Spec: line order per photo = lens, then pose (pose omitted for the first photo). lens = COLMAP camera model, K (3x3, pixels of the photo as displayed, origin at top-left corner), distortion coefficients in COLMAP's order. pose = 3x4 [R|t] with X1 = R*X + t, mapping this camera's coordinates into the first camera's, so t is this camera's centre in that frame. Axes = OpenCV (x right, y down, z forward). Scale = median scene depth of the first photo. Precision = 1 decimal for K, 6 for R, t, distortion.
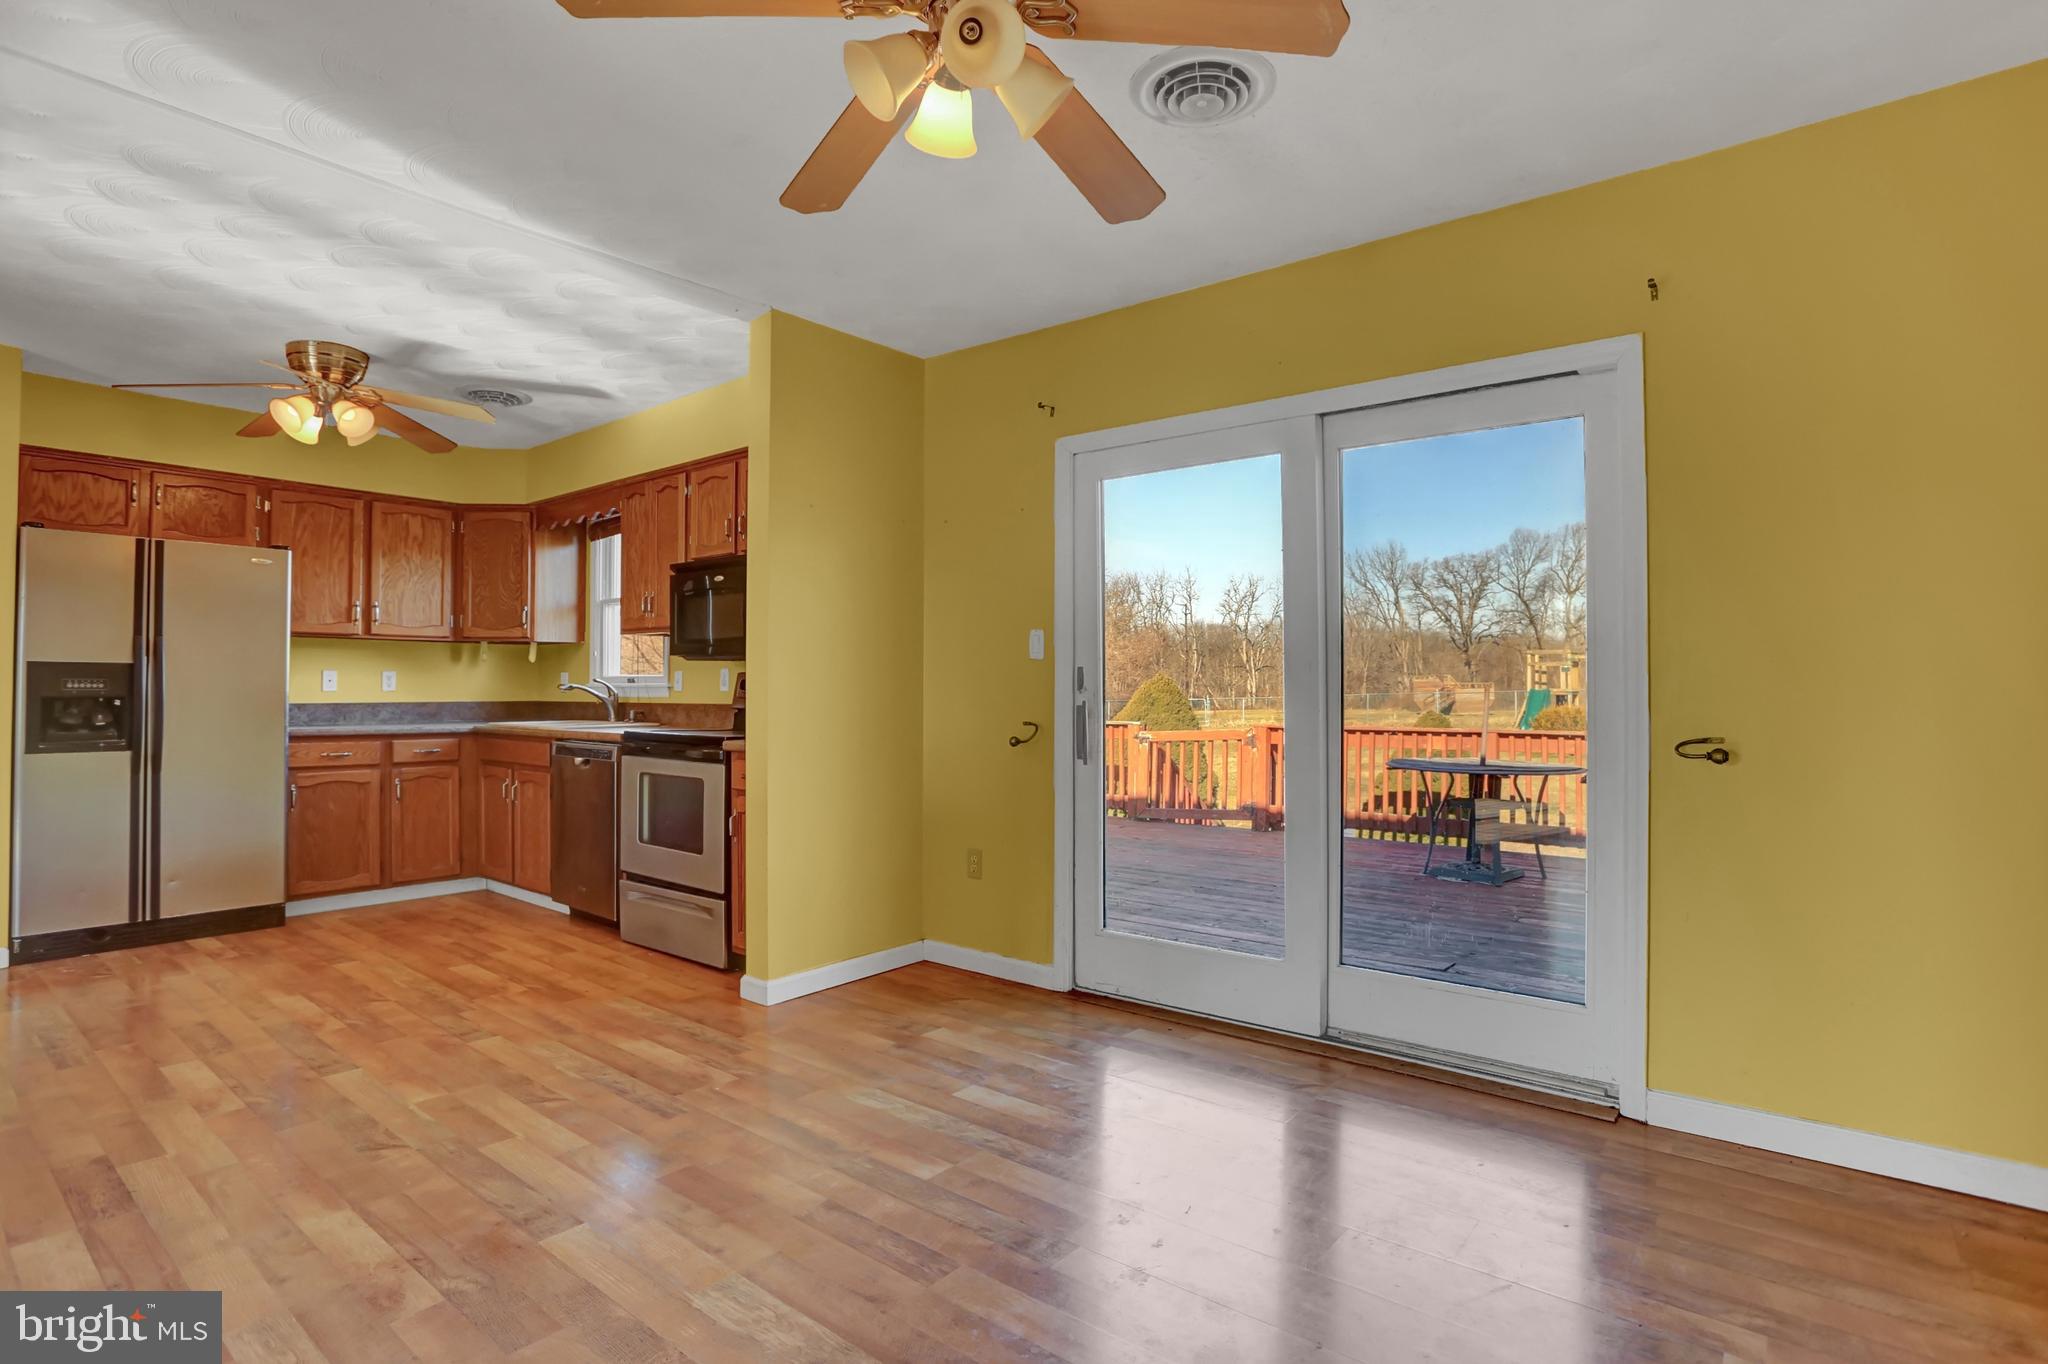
lens RADIAL K [[1003.7, 0, 1037.5], [0, 1003.7, 672.1], [0, 0, 1]] dist [-0.071894, 0.030196]
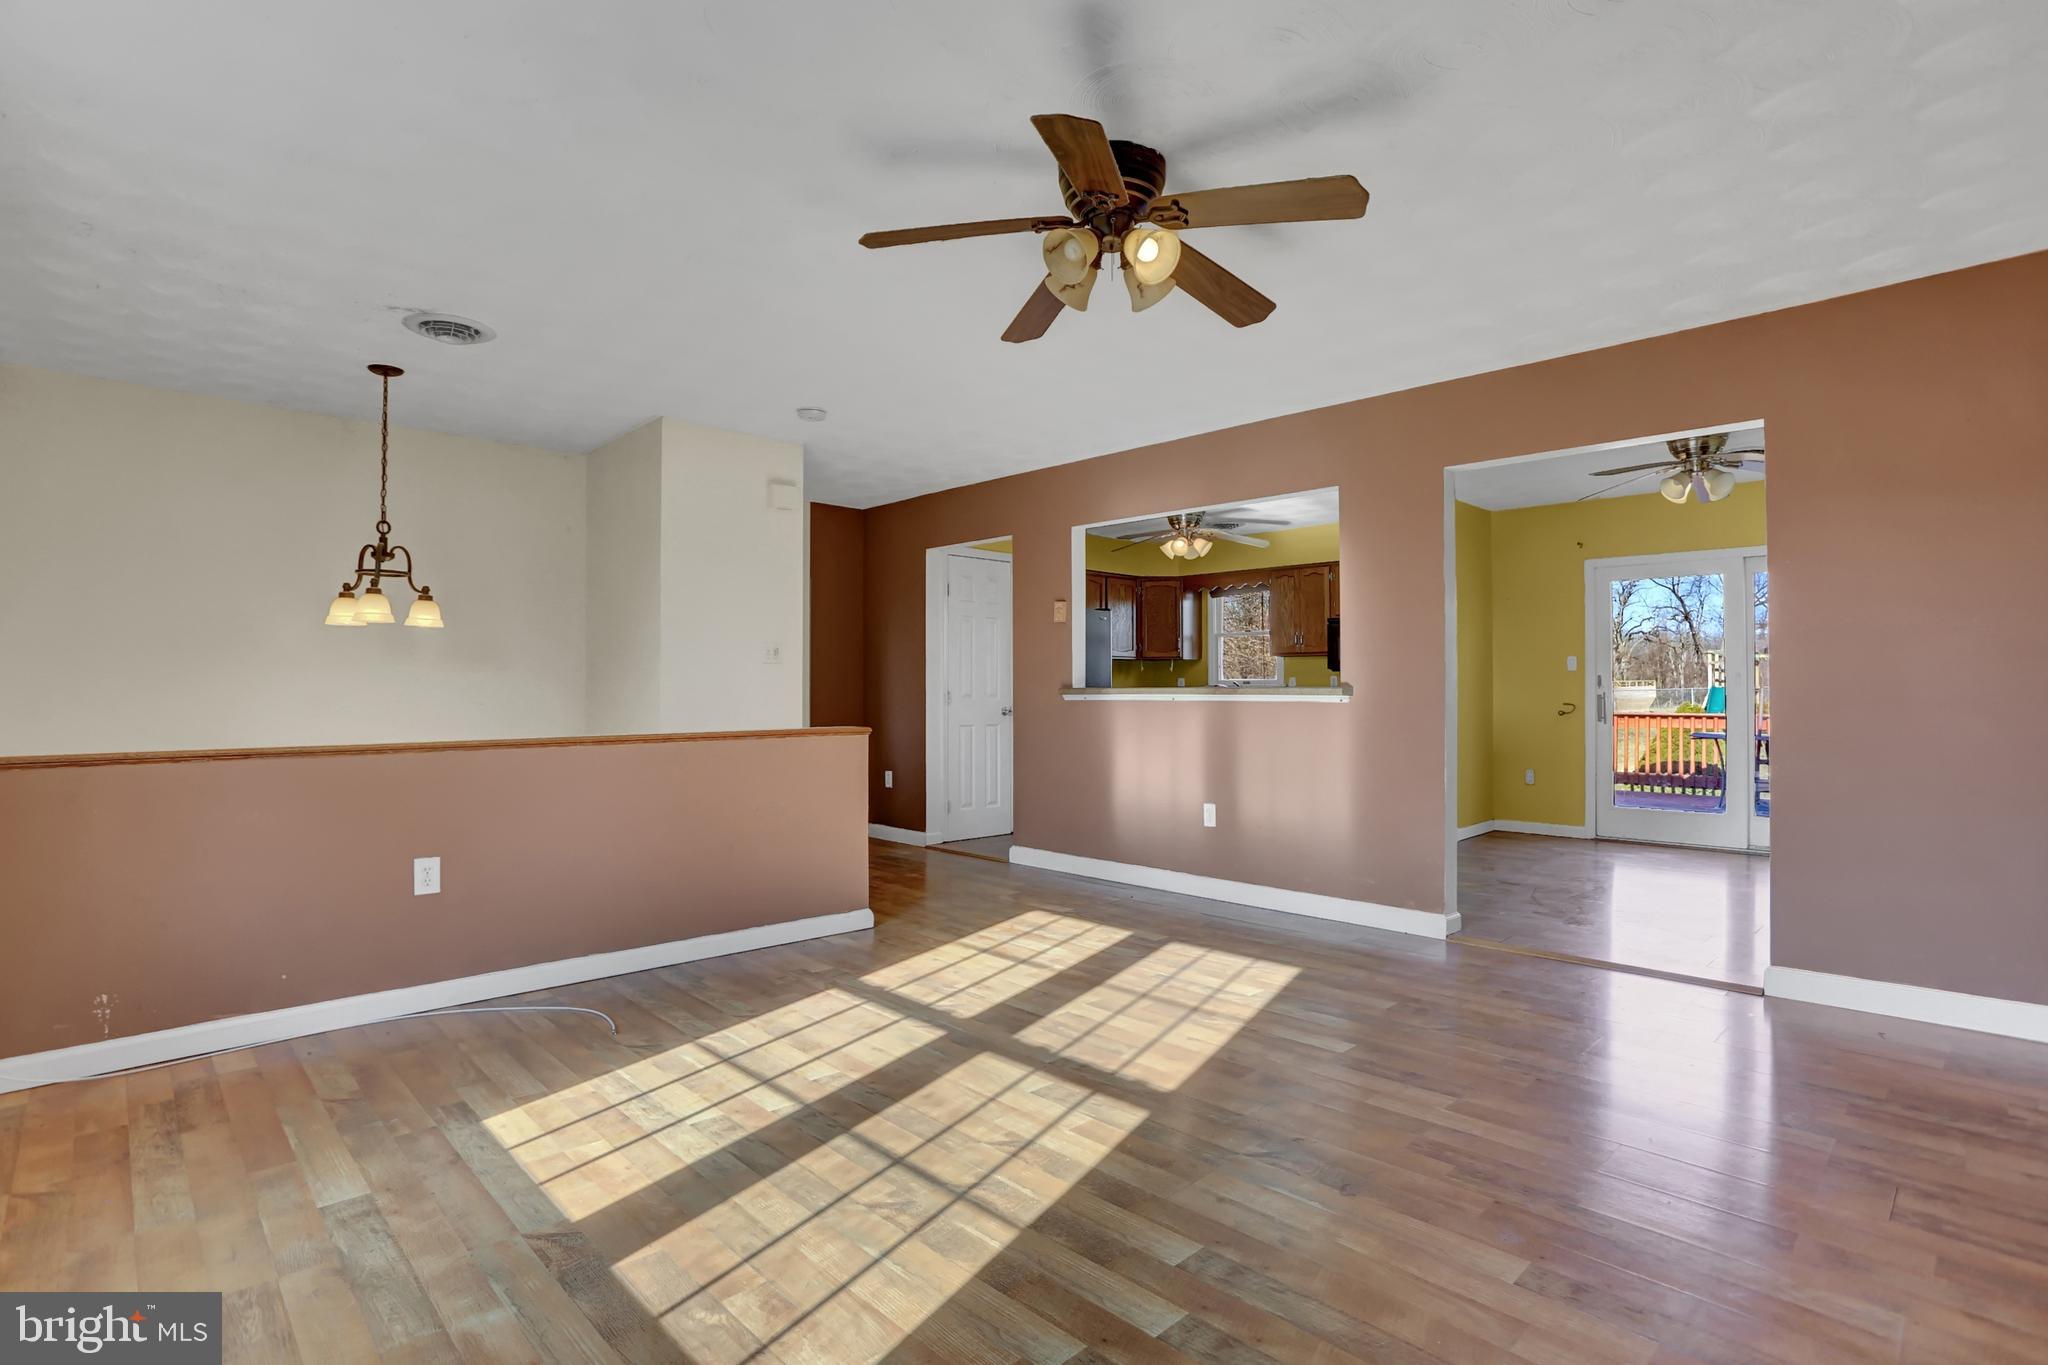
lens RADIAL K [[1018.5, 0, 1052.8], [0, 1018.5, 679.1], [0, 0, 1]] dist [-0.083975, 0.037123]
pose [[0.995220, -0.002354, -0.097631, -0.719787], [0.003169, 0.999961, 0.008202, -0.014823], [0.097608, -0.008473, 0.995189, -0.914866]]
